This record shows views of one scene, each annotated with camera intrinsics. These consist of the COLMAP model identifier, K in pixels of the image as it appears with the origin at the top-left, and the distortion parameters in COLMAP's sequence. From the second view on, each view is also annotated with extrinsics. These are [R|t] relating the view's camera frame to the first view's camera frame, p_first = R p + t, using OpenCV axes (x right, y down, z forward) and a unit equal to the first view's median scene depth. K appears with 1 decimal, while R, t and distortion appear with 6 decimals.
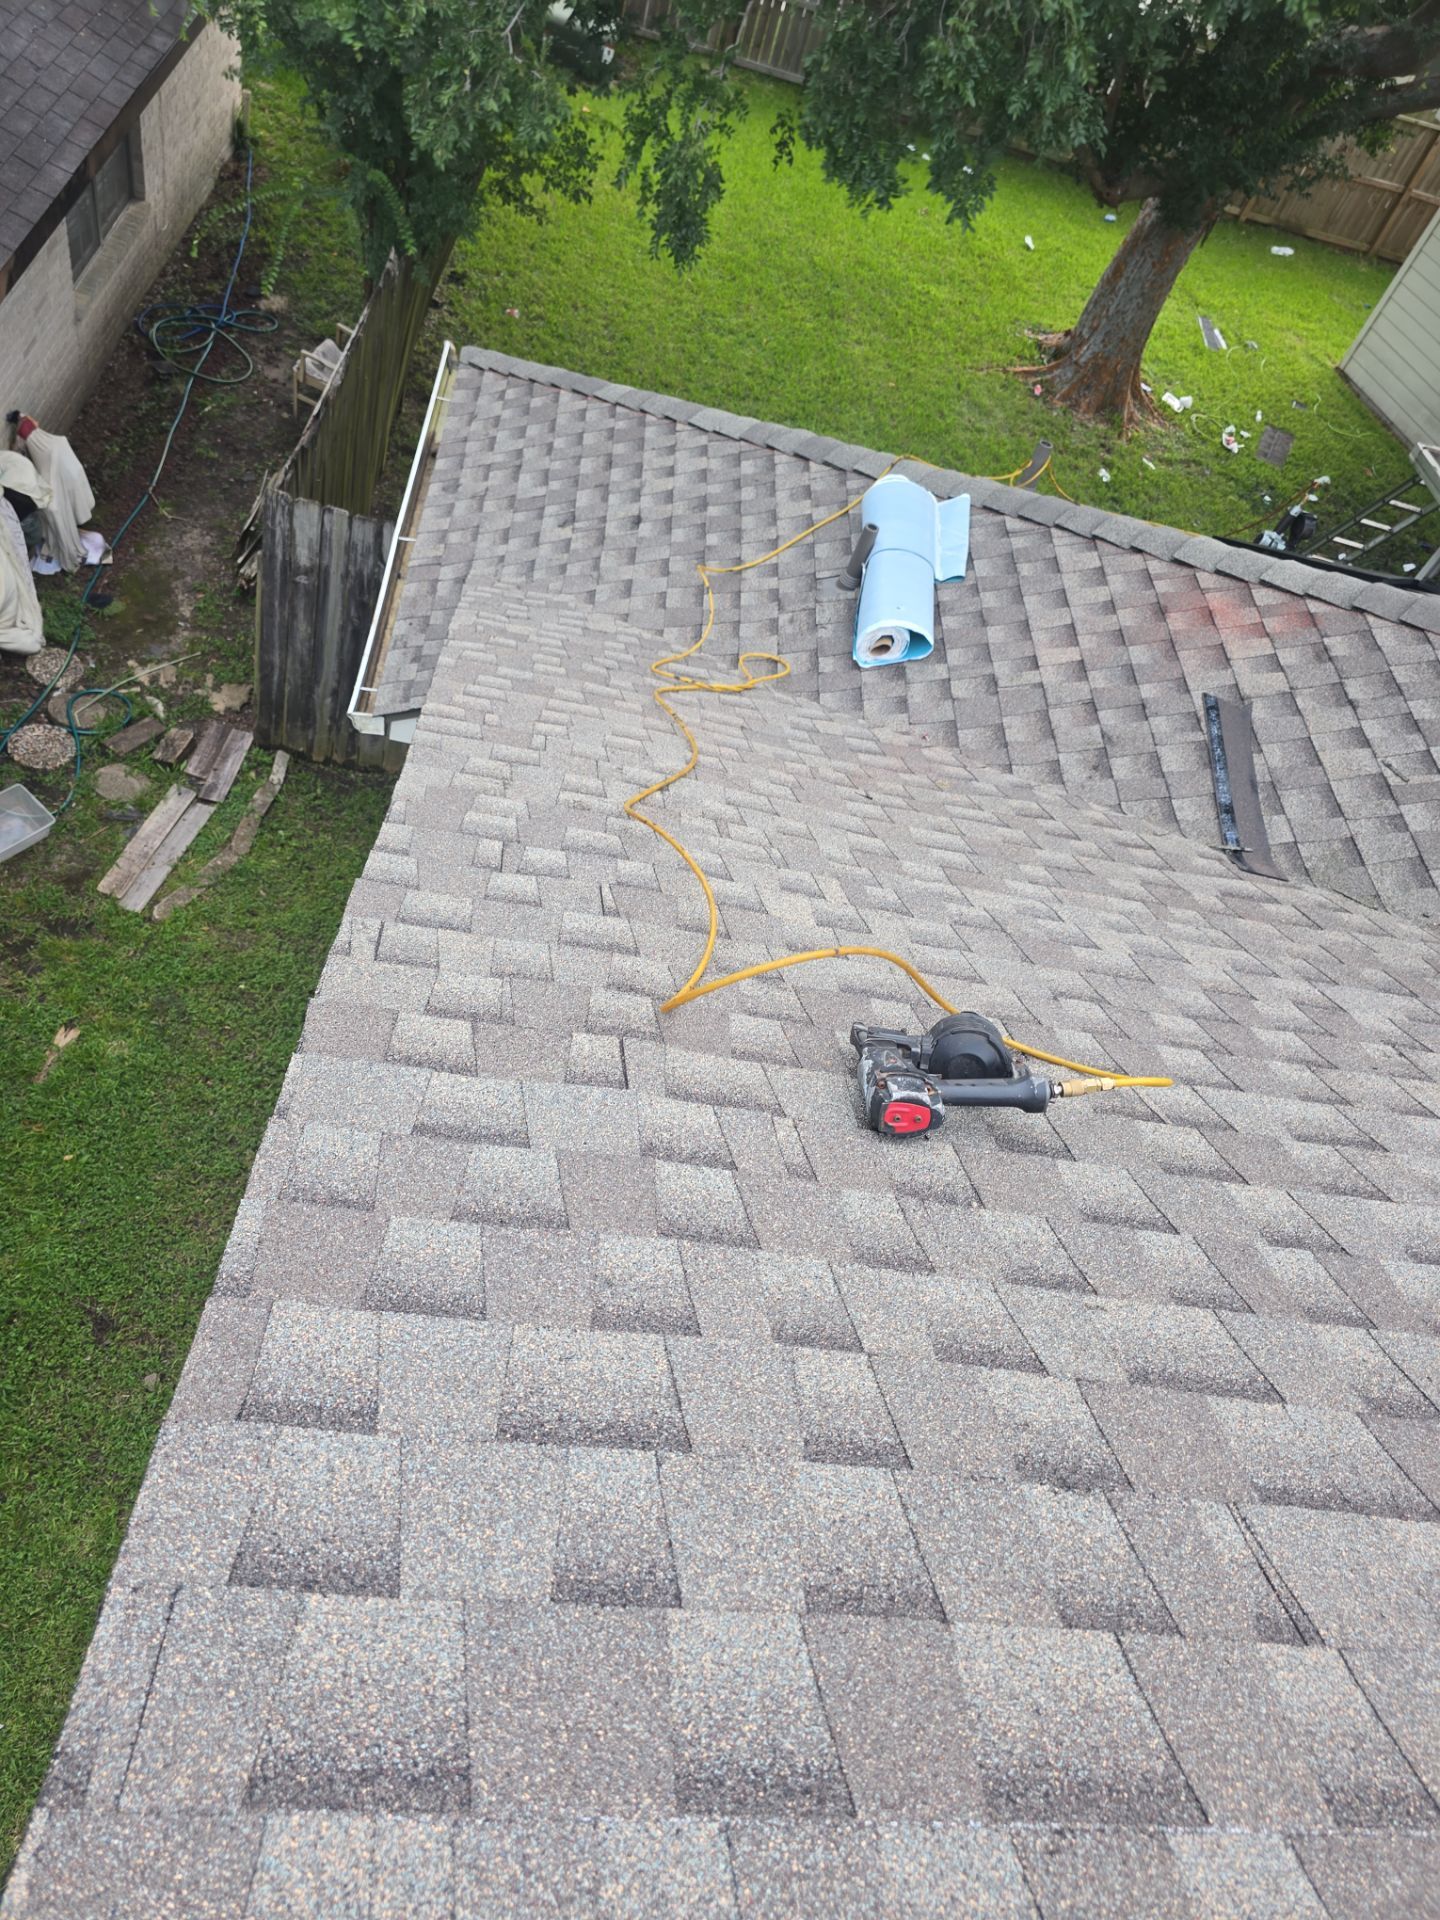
lens RADIAL K [[1419.9, 0, 720.0], [0, 1419.9, 960.0], [0, 0, 1]] dist [0.074266, -0.114422]
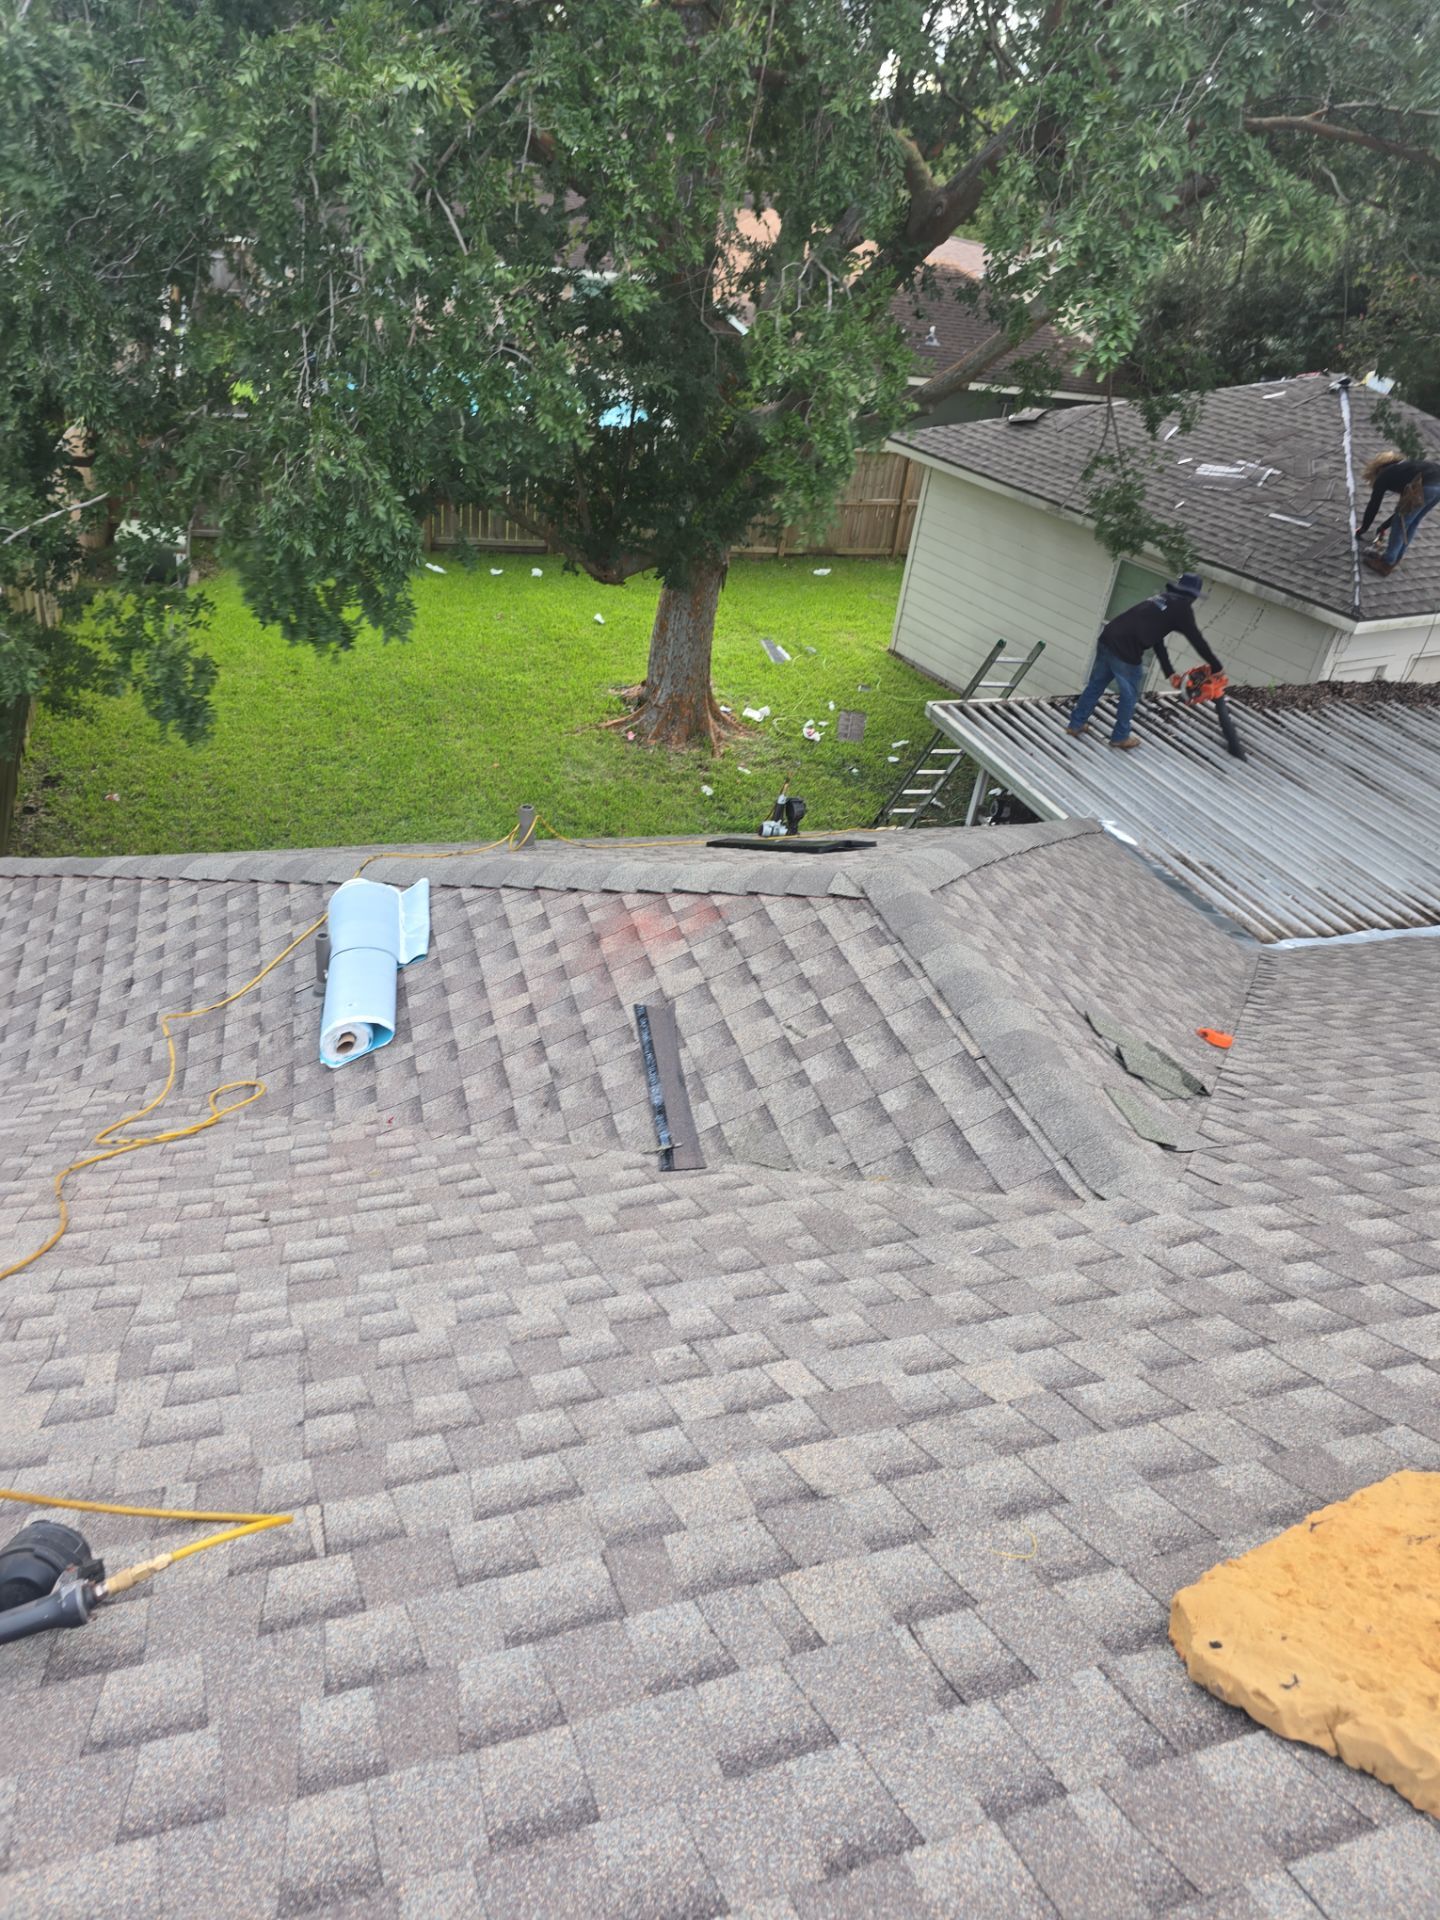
lens RADIAL K [[1369.1, 0, 720.0], [0, 1369.1, 960.0], [0, 0, 1]] dist [0.108358, -0.206258]
pose [[0.944061, -0.279329, 0.175280, 0.188644], [0.311881, 0.928966, -0.199380, 0.004826], [-0.107137, 0.242893, 0.964118, 0.000959]]
